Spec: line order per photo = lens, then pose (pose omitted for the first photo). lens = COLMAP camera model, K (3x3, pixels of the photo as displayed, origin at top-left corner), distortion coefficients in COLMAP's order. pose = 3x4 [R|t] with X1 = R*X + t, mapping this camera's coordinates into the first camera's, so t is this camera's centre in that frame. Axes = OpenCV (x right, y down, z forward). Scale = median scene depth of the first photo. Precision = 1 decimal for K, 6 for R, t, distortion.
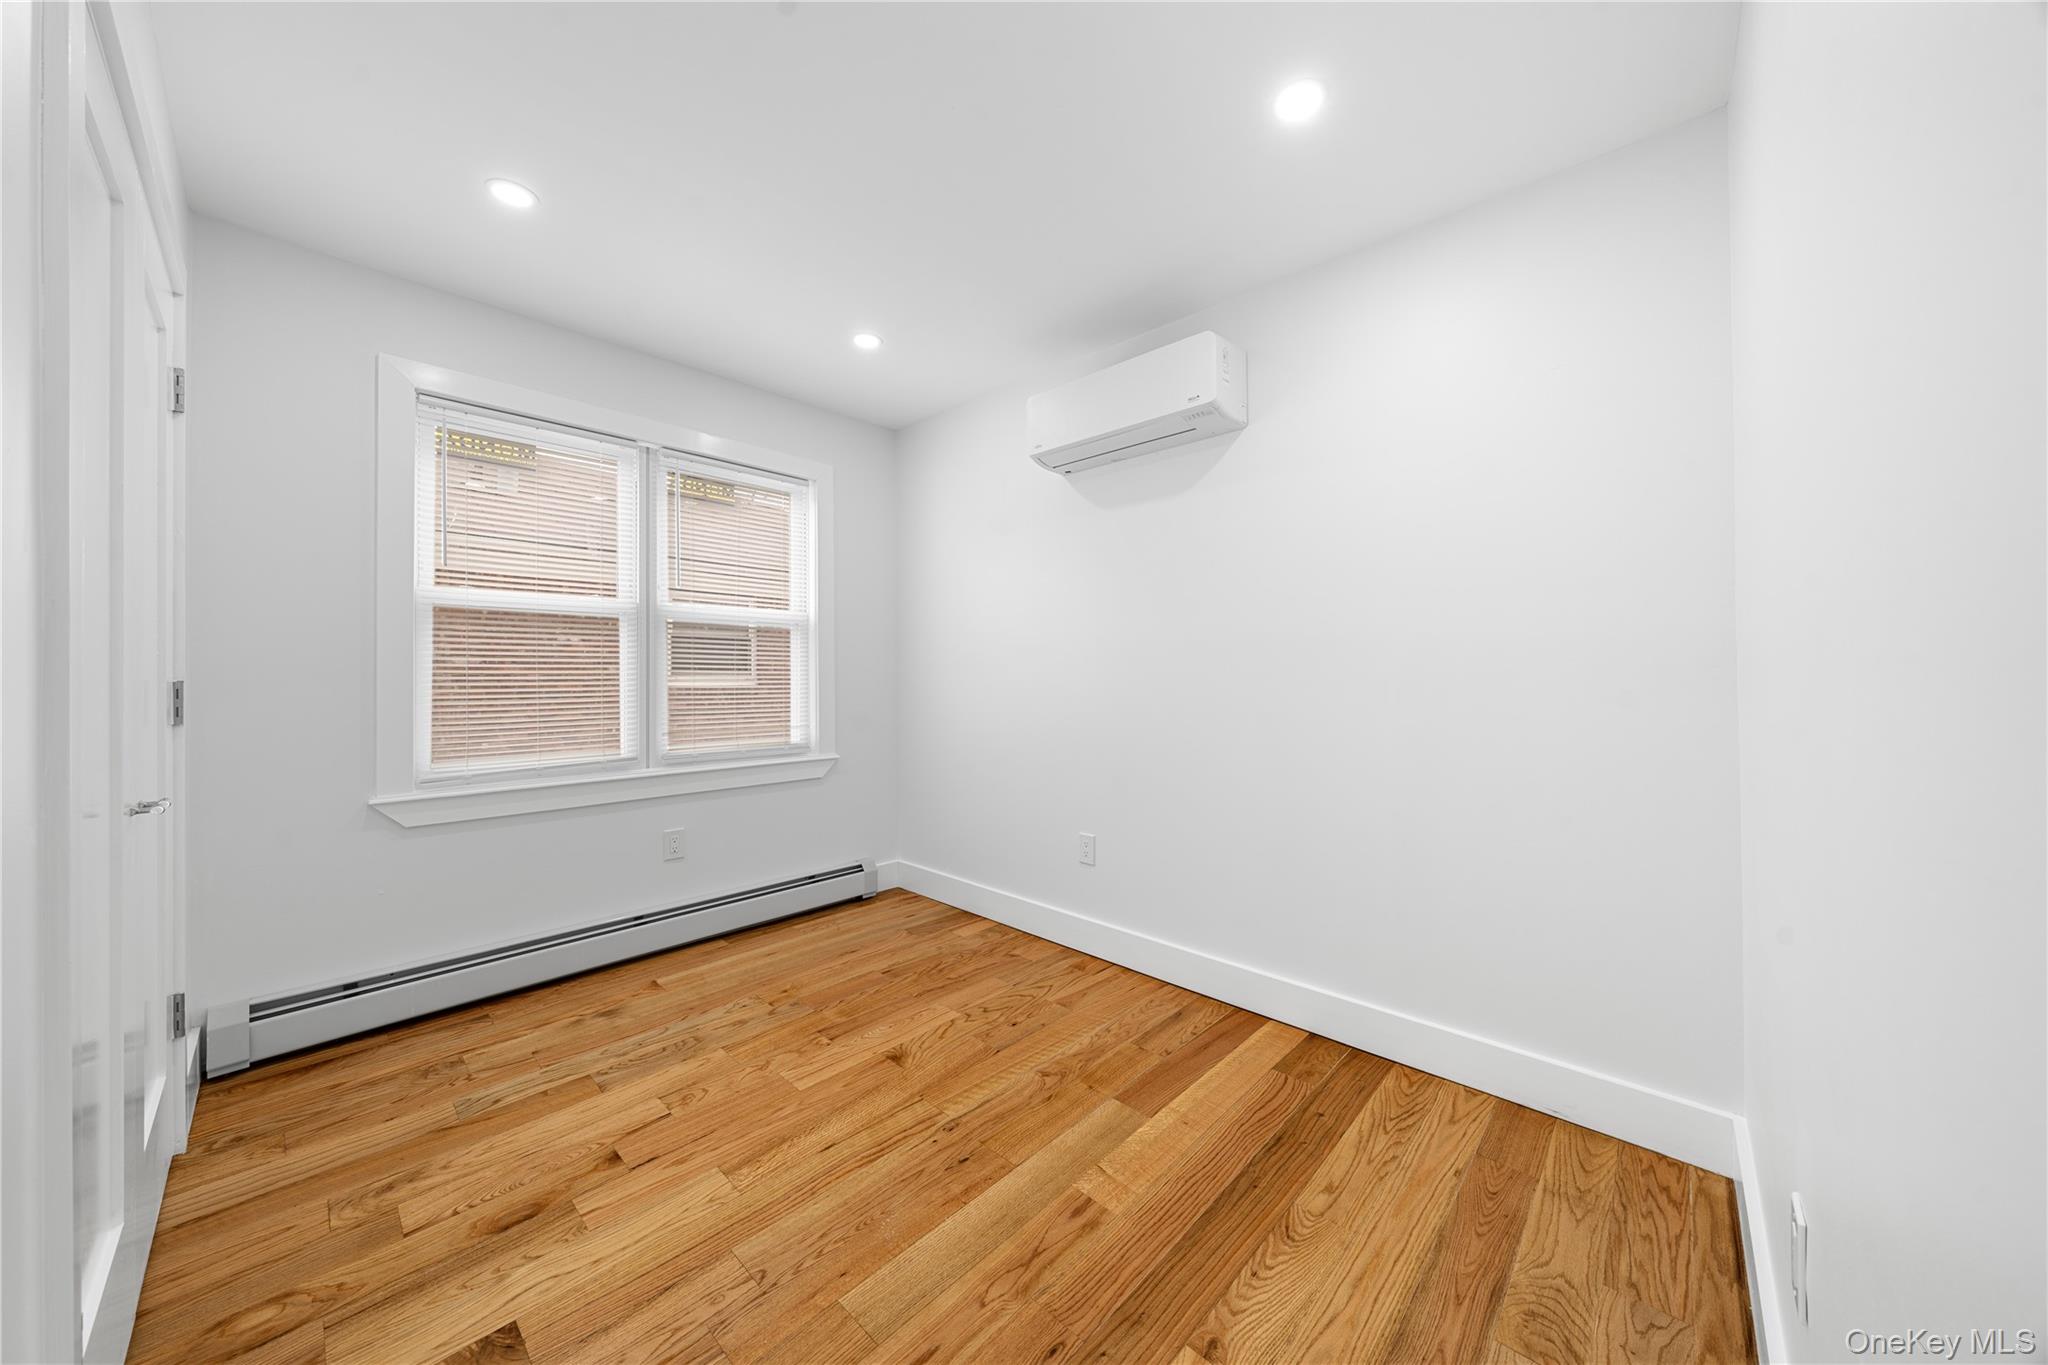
lens RADIAL K [[703.1, 0, 1035.0], [0, 703.1, 679.2], [0, 0, 1]] dist [-0.000339, 0.000003]
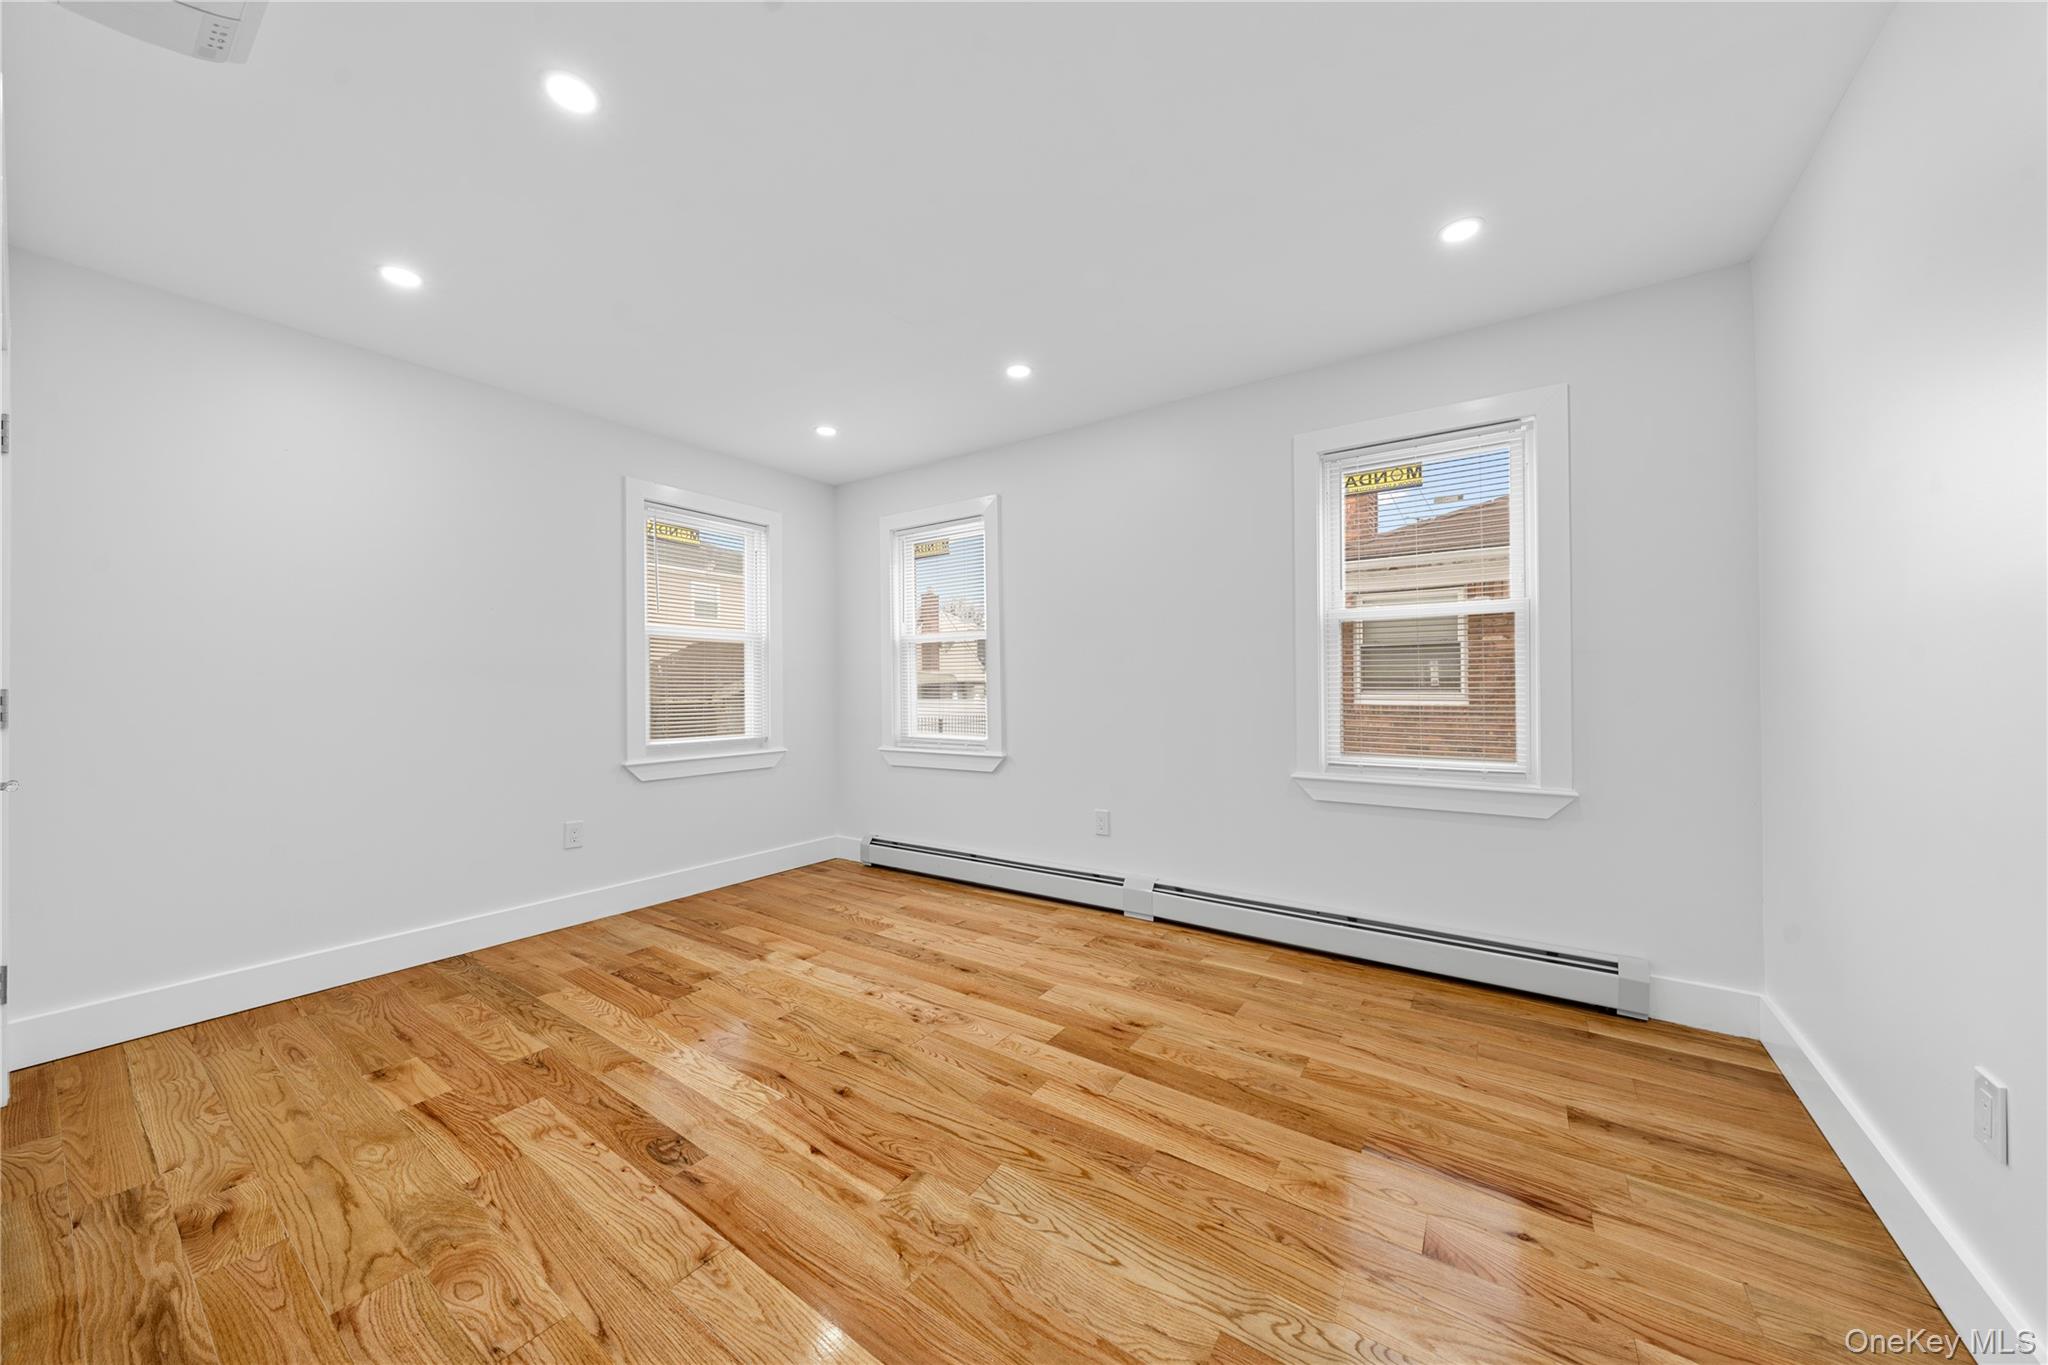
lens RADIAL K [[703.1, 0, 1035.0], [0, 703.1, 679.2], [0, 0, 1]] dist [-0.000339, 0.000003]
pose [[0.150104, -0.003858, -0.988663, 0.335070], [0.000783, 0.999993, -0.003784, -0.002482], [0.988670, -0.000206, 0.150106, 0.364198]]
